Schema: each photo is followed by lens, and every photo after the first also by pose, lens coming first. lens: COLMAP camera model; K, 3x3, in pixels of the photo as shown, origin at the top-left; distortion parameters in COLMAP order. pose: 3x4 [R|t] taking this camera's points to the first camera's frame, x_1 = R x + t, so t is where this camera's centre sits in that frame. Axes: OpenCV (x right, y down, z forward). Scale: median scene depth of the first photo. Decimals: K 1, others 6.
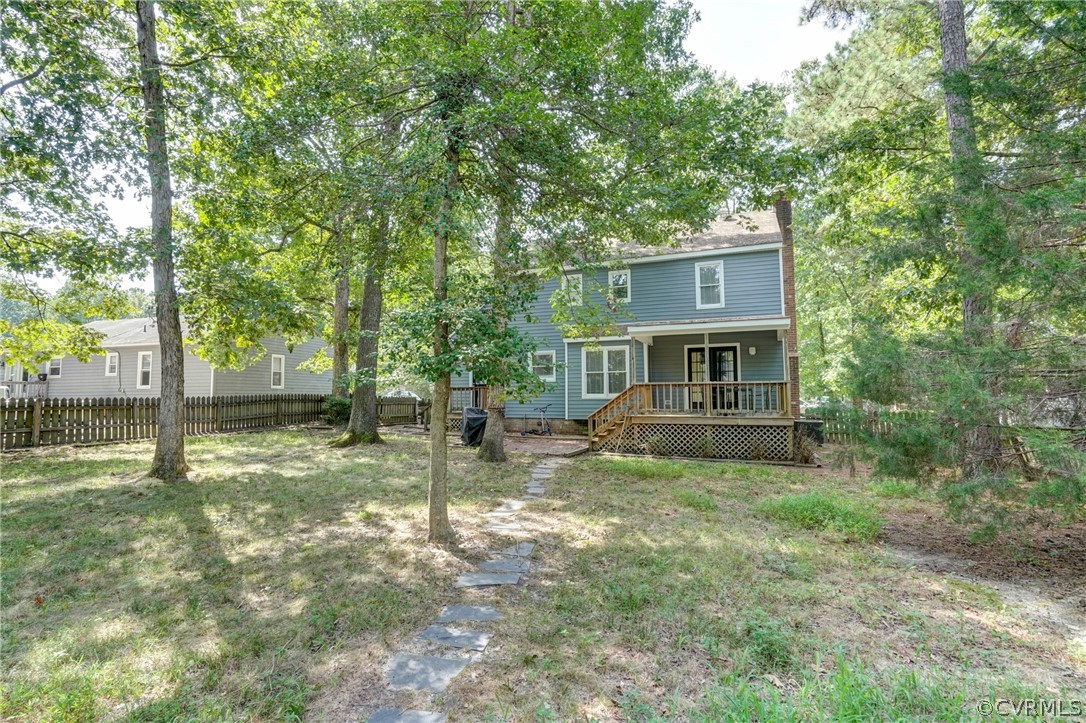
lens RADIAL K [[534.7, 0, 530.8], [0, 534.7, 351.1], [0, 0, 1]] dist [-0.000454, 0.000428]
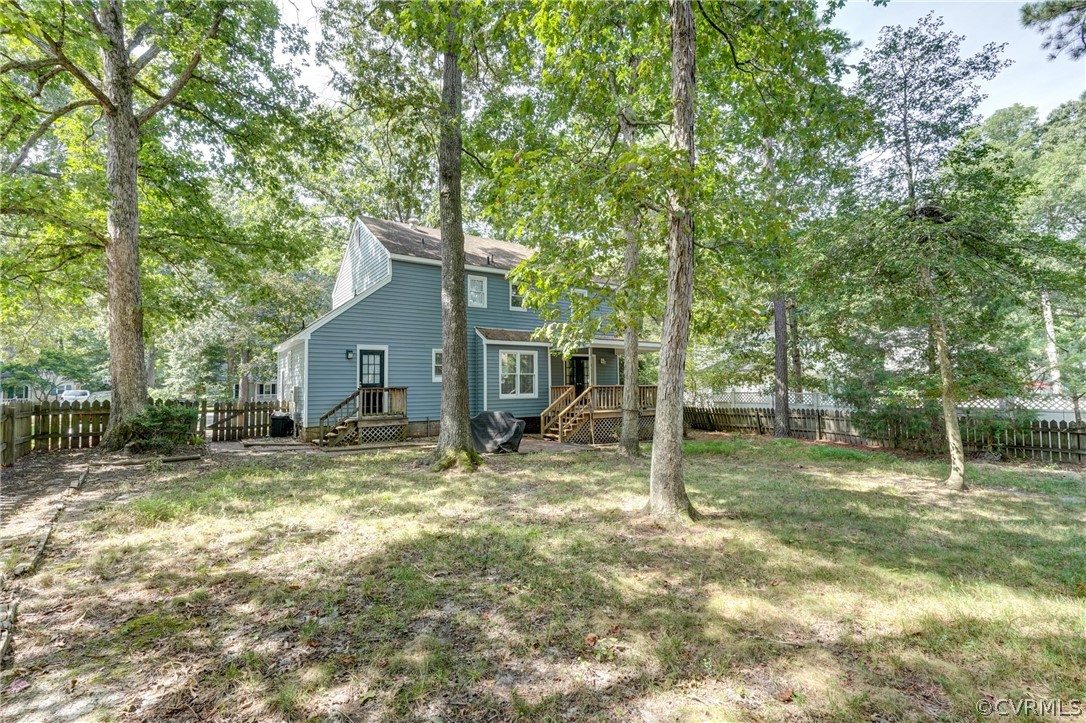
lens RADIAL K [[512.6, 0, 543.6], [0, 512.6, 356.1], [0, 0, 1]] dist [-0.000016, 0.000844]
pose [[0.511282, 0.046902, 0.858132, -0.766950], [-0.068300, 0.997569, -0.013829, 0.014207], [-0.856695, -0.051540, 0.513242, 0.439438]]
